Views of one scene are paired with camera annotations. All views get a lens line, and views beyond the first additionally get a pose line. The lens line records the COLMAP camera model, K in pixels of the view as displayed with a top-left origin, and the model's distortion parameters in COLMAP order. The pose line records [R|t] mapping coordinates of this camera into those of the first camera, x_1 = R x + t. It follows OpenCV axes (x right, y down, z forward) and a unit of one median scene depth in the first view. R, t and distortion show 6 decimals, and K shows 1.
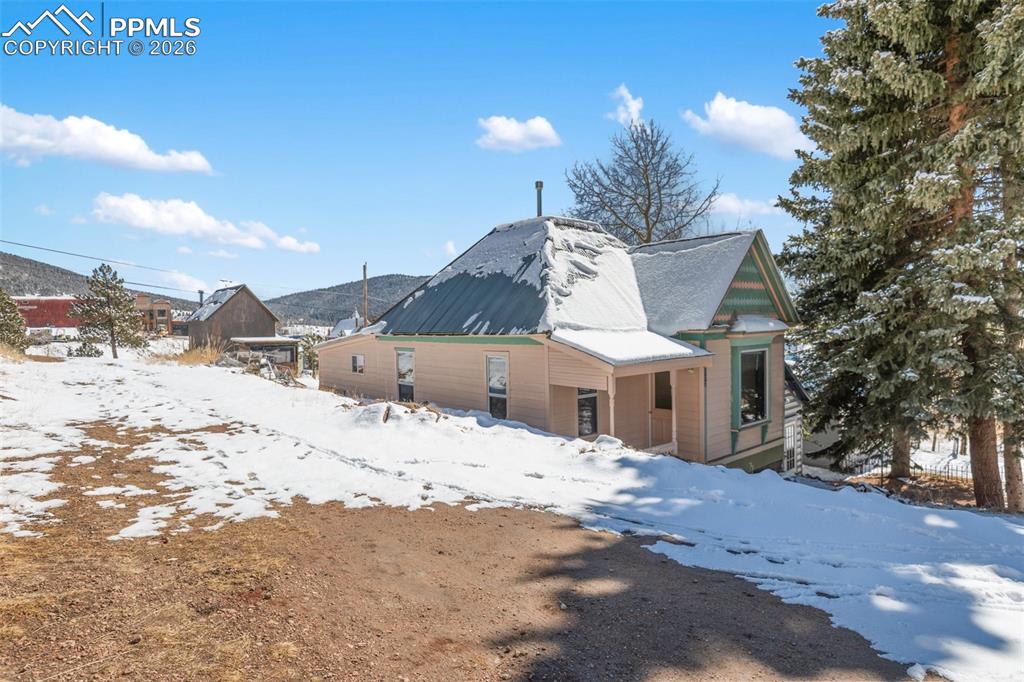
lens RADIAL K [[553.7, 0, 528.9], [0, 553.7, 349.7], [0, 0, 1]] dist [0.003402, -0.001614]
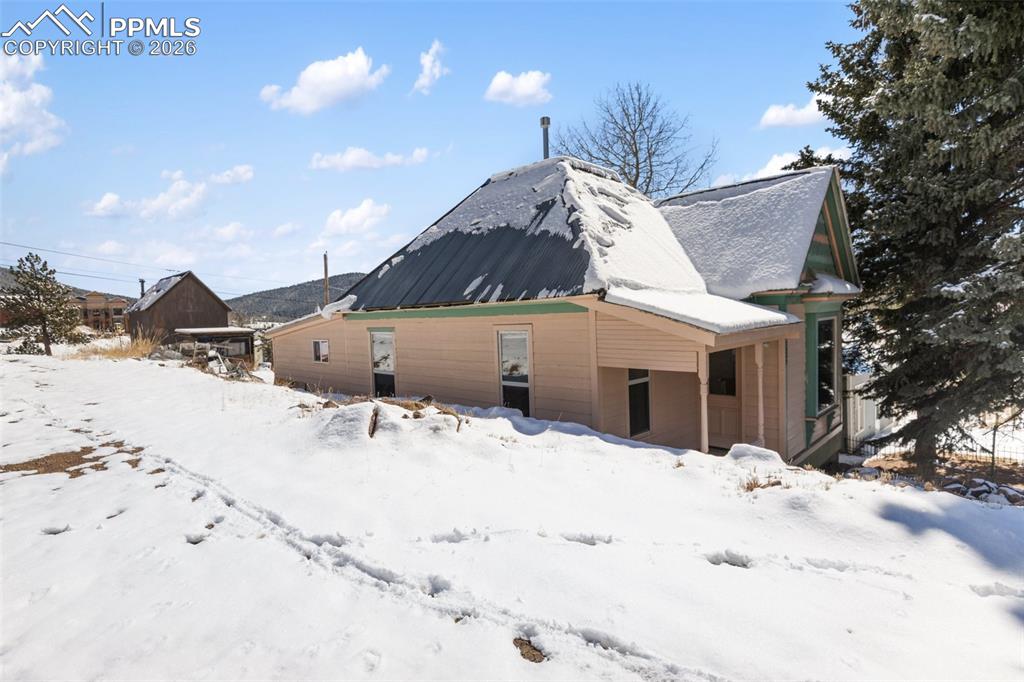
lens RADIAL K [[513.1, 0, 524.8], [0, 513.1, 351.2], [0, 0, 1]] dist [0.000346, 0.000371]
pose [[0.996627, -0.025302, 0.078070, -0.098359], [0.023617, 0.999469, 0.022434, 0.023324], [-0.078597, -0.020514, 0.996695, 0.319134]]
